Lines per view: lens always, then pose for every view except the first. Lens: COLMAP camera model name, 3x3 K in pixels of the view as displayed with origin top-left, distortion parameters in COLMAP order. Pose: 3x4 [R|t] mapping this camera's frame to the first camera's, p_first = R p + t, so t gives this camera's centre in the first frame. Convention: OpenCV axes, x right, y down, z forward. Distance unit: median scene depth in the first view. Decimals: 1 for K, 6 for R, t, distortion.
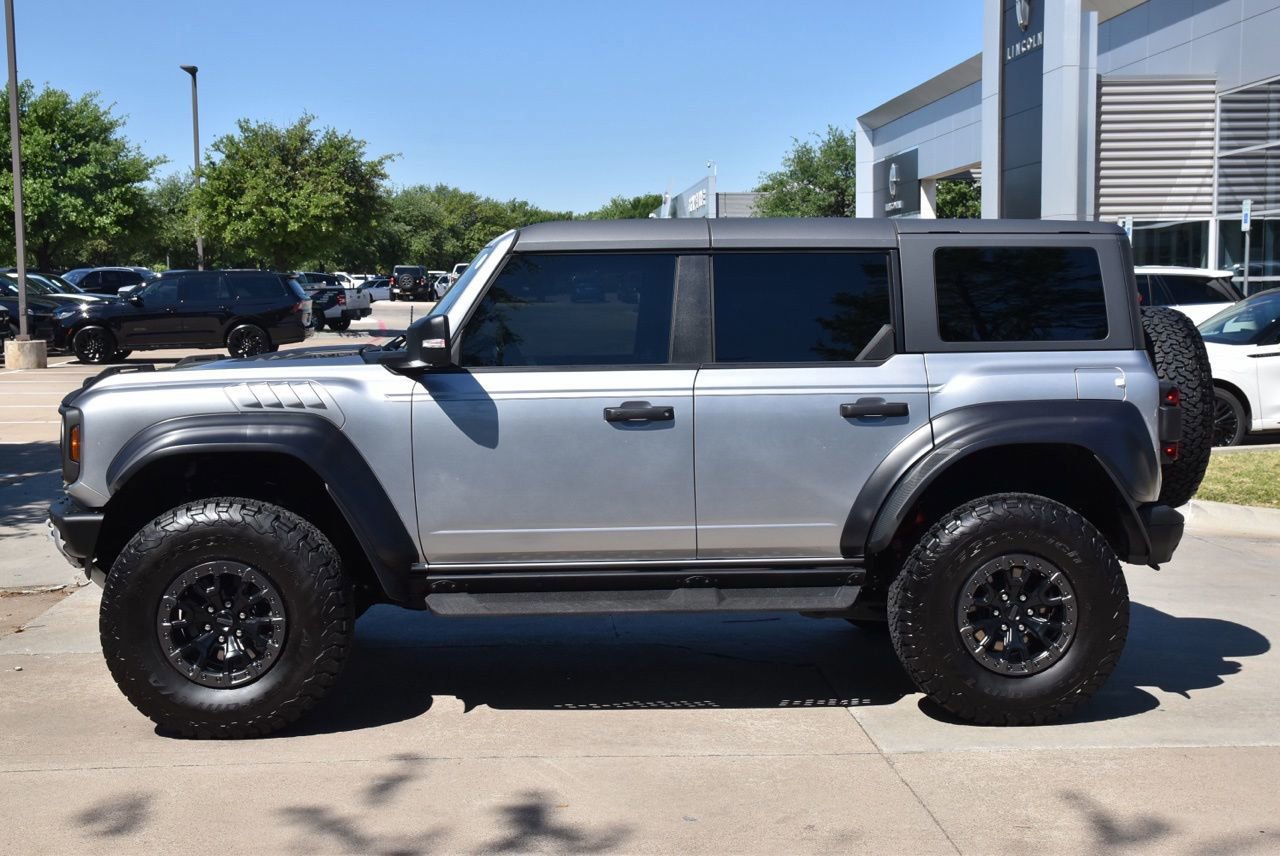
lens RADIAL K [[1577.4, 0, 640.0], [0, 1577.4, 428.0], [0, 0, 1]] dist [0.041123, 0.048030]
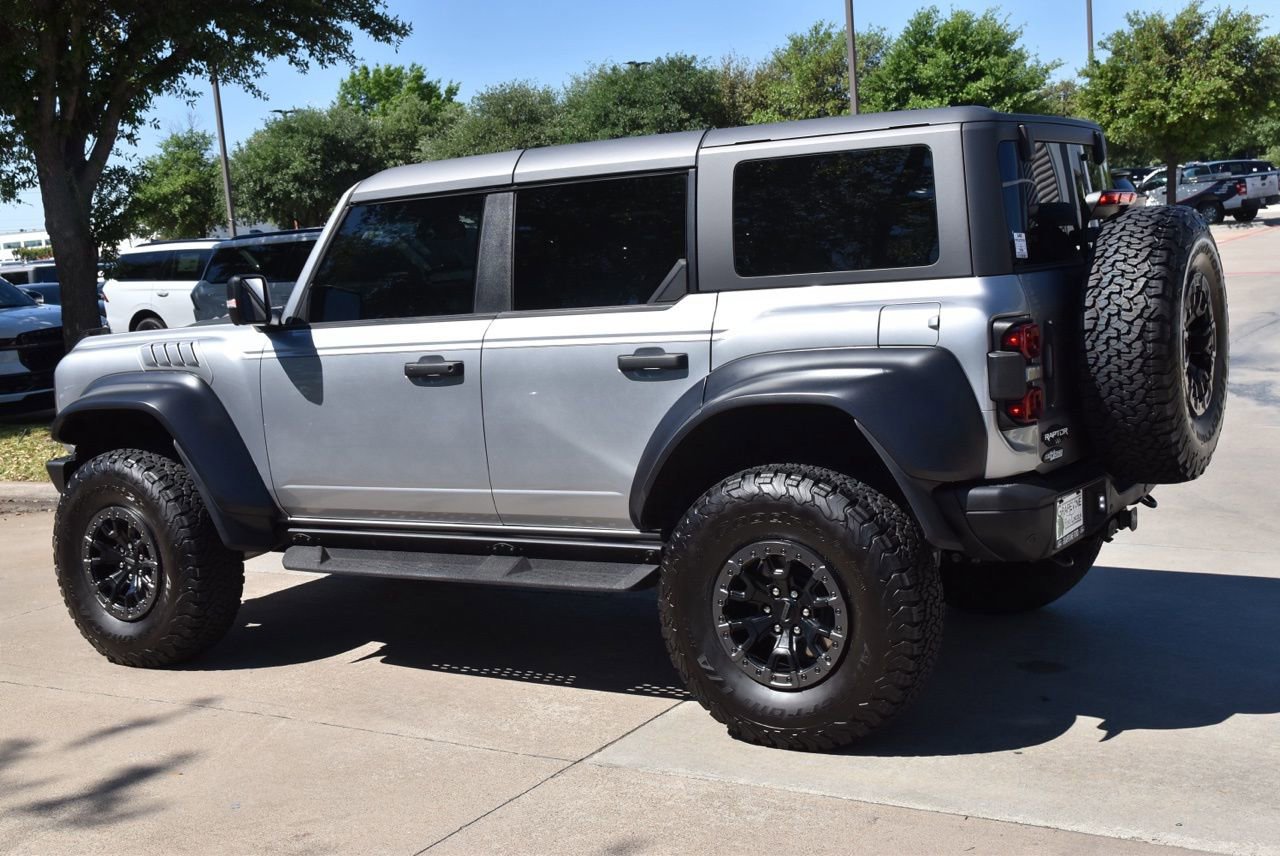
lens RADIAL K [[1536.7, 0, 640.0], [0, 1536.7, 428.0], [0, 0, 1]] dist [-0.003738, 0.196441]
pose [[0.820127, 0.015005, -0.571985, 0.606943], [0.023576, 0.997921, 0.059984, -0.025187], [0.571696, -0.062679, 0.818068, 0.310748]]
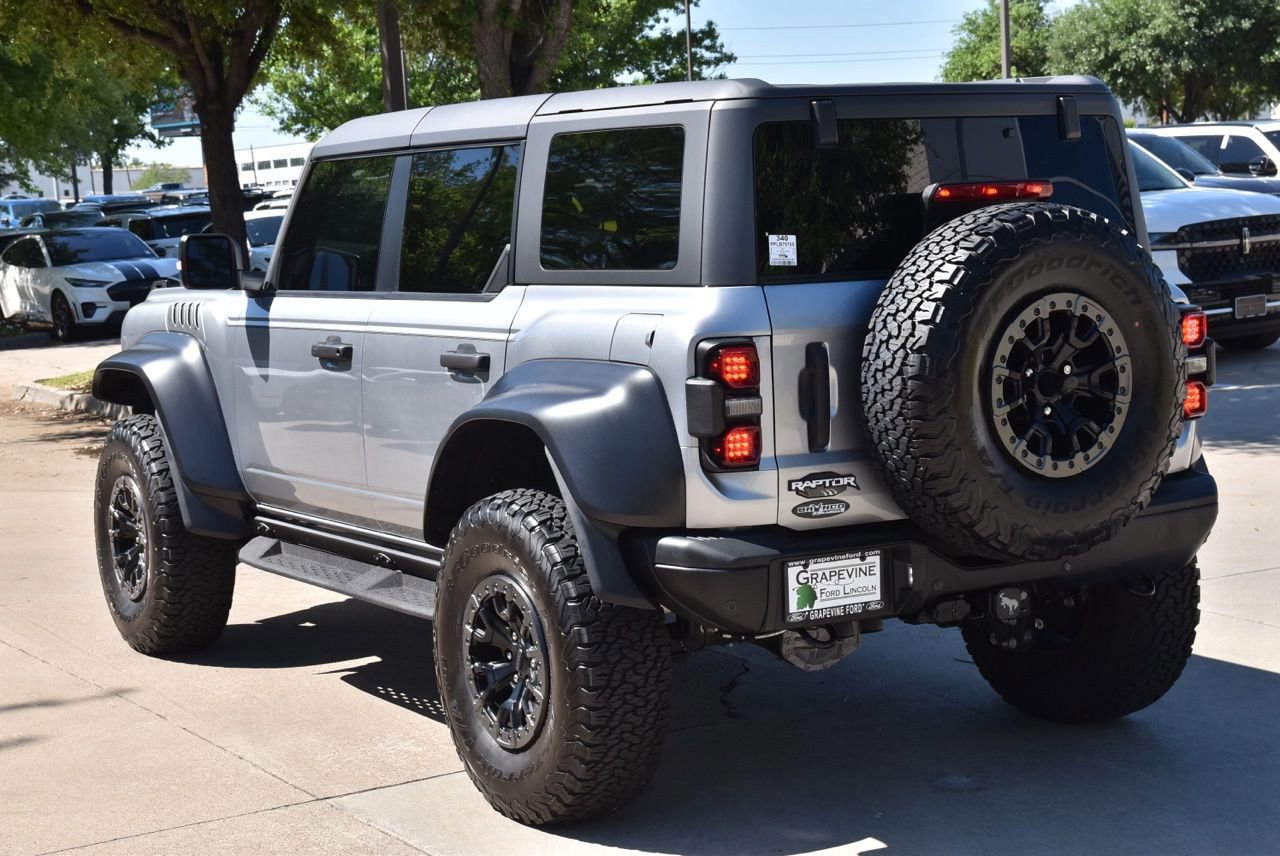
lens RADIAL K [[2246.6, 0, 640.0], [0, 2246.6, 428.0], [0, 0, 1]] dist [0.090458, 0.127402]
pose [[0.474665, 0.075590, -0.876914, 1.098913], [-0.026483, 0.997081, 0.071614, -0.056871], [0.879768, -0.010769, 0.475282, 0.558855]]
